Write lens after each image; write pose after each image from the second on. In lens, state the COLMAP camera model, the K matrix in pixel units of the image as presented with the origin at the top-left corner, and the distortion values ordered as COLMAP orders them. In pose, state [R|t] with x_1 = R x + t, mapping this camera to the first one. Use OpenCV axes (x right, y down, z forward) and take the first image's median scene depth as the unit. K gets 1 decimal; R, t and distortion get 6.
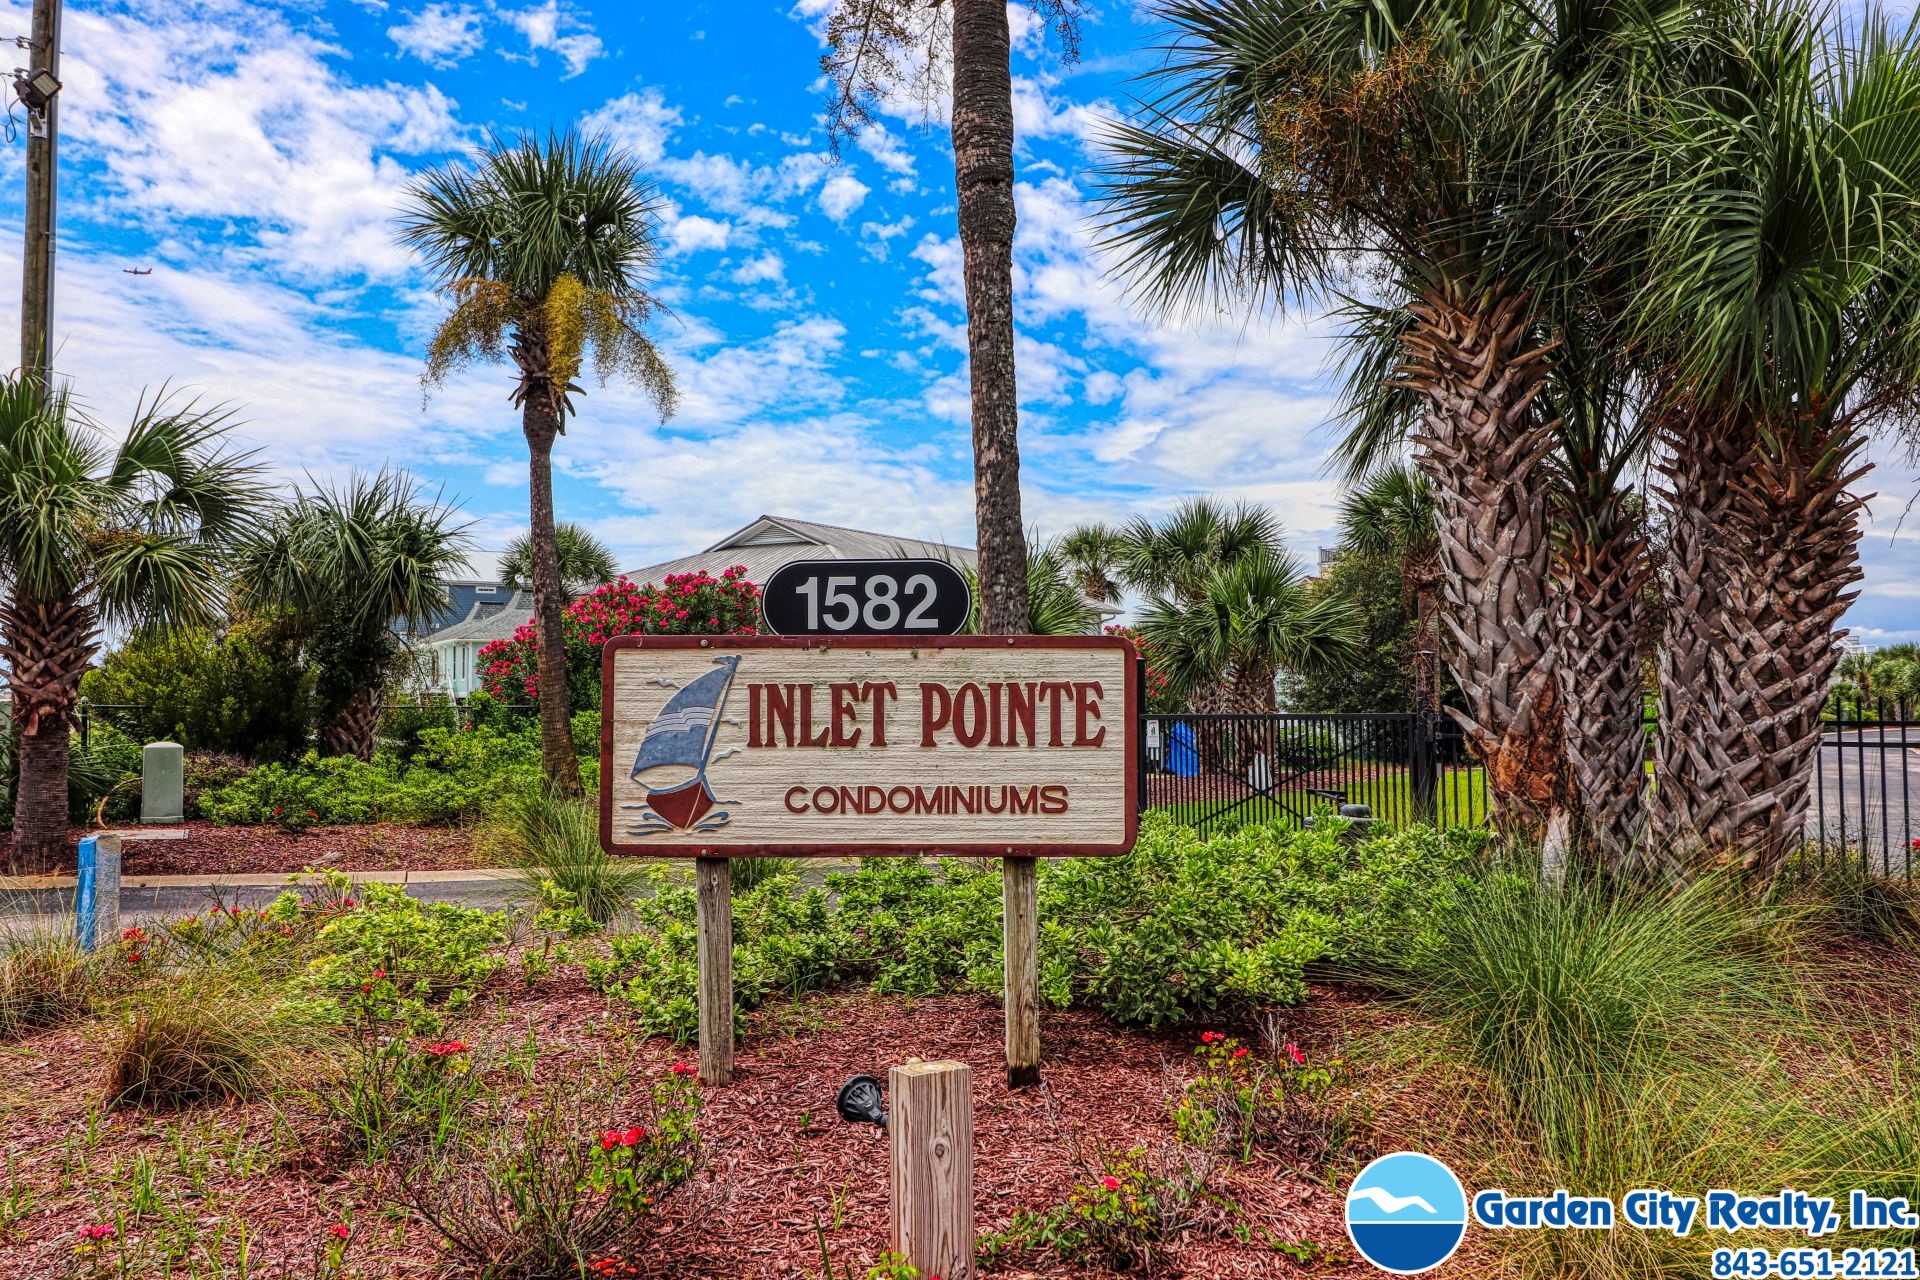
lens RADIAL K [[1598.2, 0, 960.0], [0, 1598.2, 640.0], [0, 0, 1]] dist [0.009266, -0.003673]
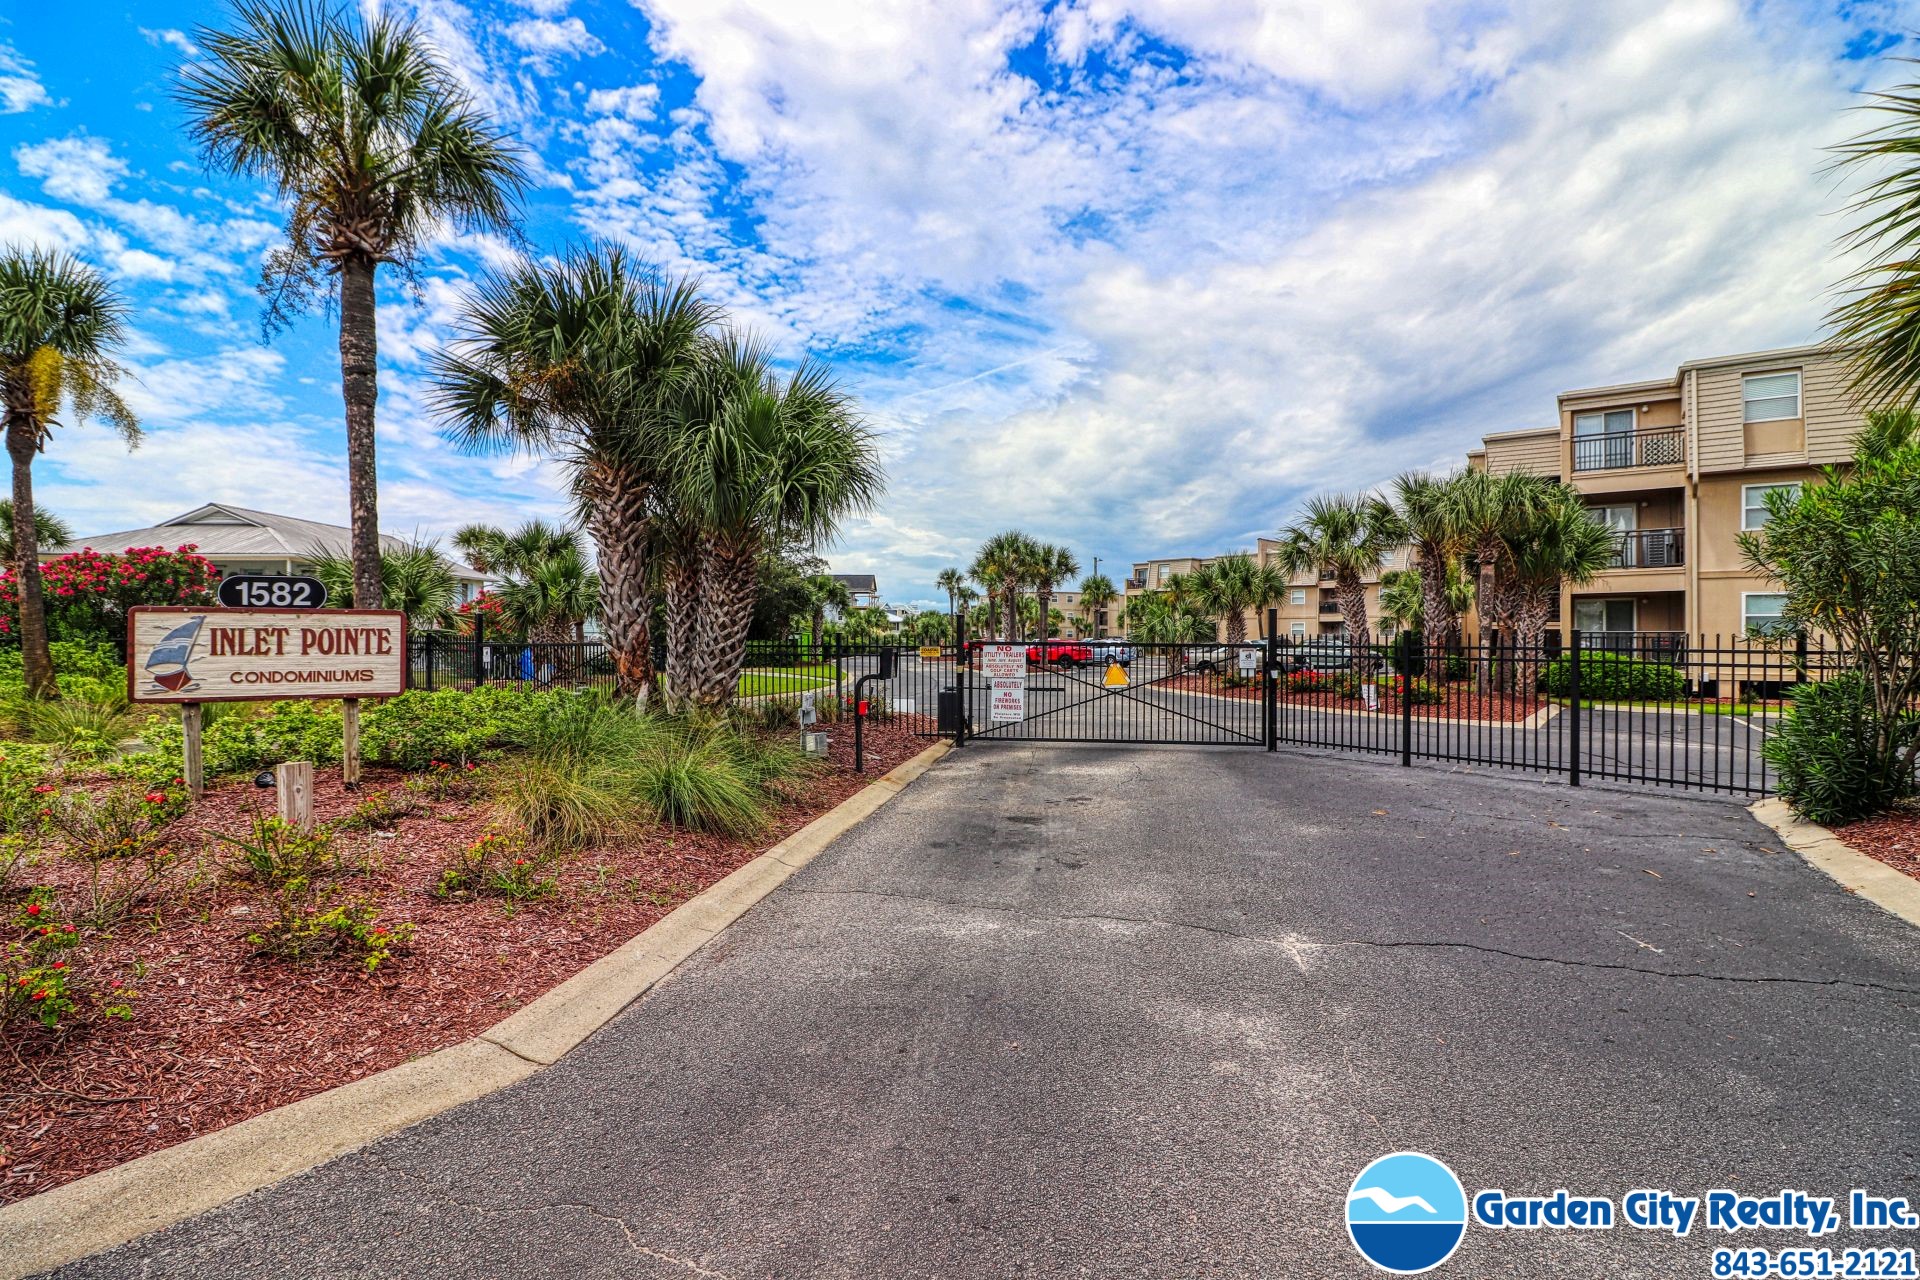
lens RADIAL K [[891.1, 0, 967.8], [0, 891.1, 637.5], [0, 0, 1]] dist [-0.001135, -0.012798]
pose [[0.833269, 0.002224, 0.552863, 0.067800], [-0.023643, 0.999220, 0.031616, -0.023180], [-0.552362, -0.039416, 0.832672, -0.616904]]
